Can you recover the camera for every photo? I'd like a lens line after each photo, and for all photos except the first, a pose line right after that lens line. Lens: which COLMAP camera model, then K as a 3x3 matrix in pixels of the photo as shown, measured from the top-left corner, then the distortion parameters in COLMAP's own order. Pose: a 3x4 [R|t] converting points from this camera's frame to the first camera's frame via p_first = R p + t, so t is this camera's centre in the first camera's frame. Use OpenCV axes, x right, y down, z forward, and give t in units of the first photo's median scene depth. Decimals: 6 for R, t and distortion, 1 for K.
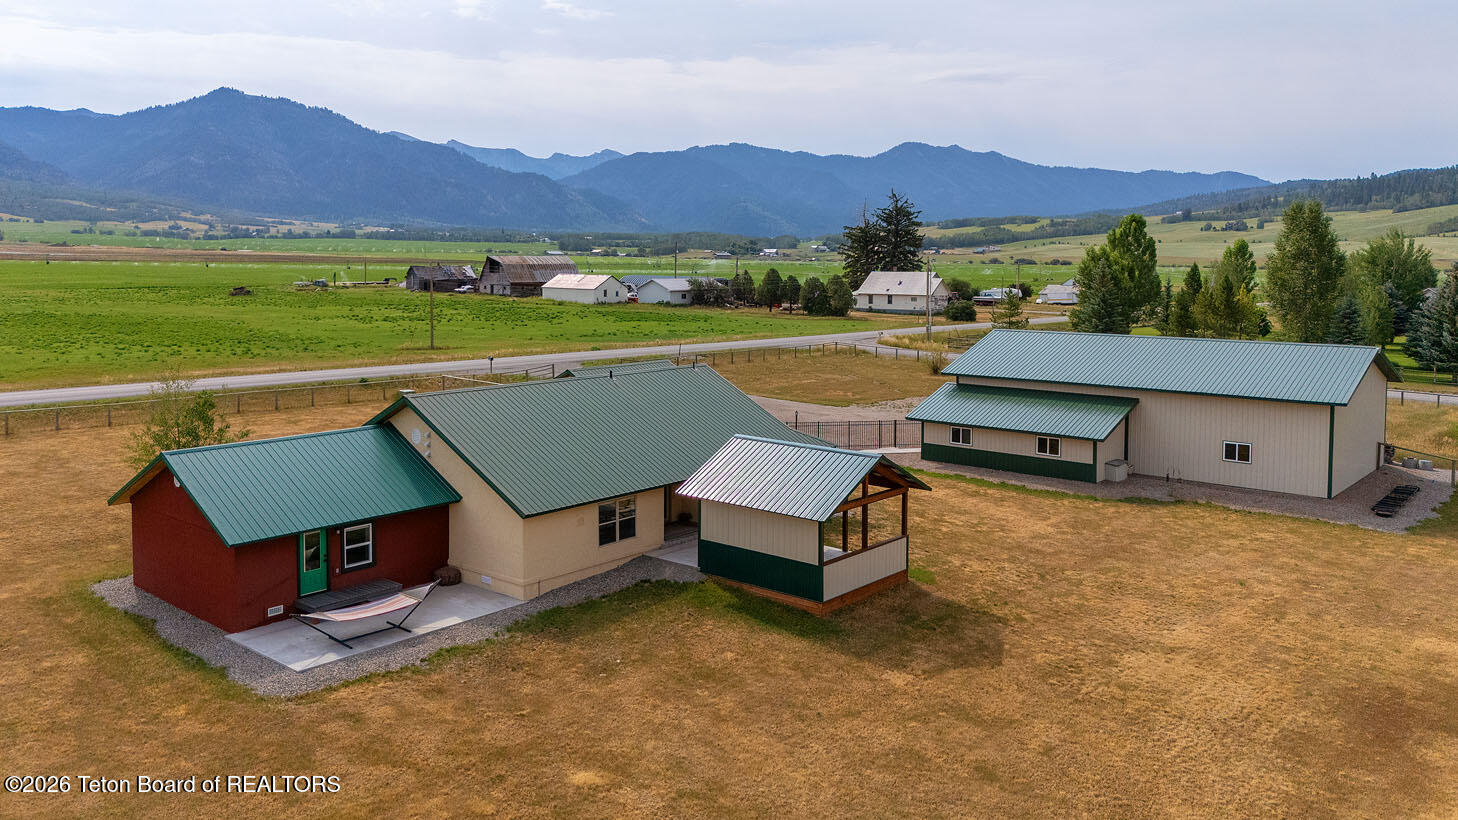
lens RADIAL K [[1094.5, 0, 729.0], [0, 1094.5, 410.0], [0, 0, 1]] dist [0.080684, -0.087096]
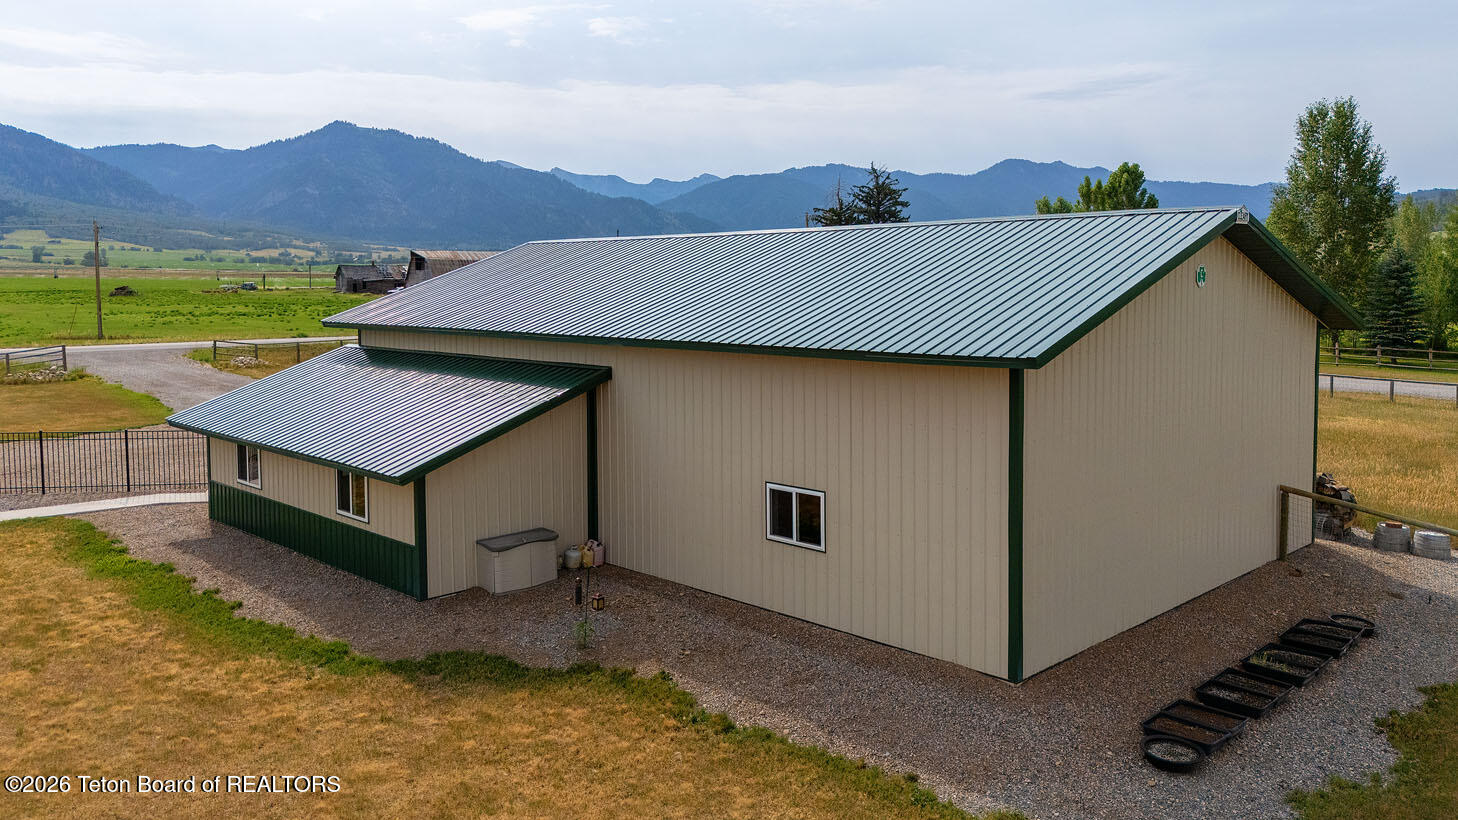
lens RADIAL K [[1094.5, 0, 729.0], [0, 1094.5, 410.0], [0, 0, 1]] dist [0.080684, -0.087096]
pose [[0.995872, 0.000588, -0.090762, 0.115714], [-0.002406, 0.999799, -0.019928, 0.003038], [0.090732, 0.020065, 0.995673, 0.164086]]
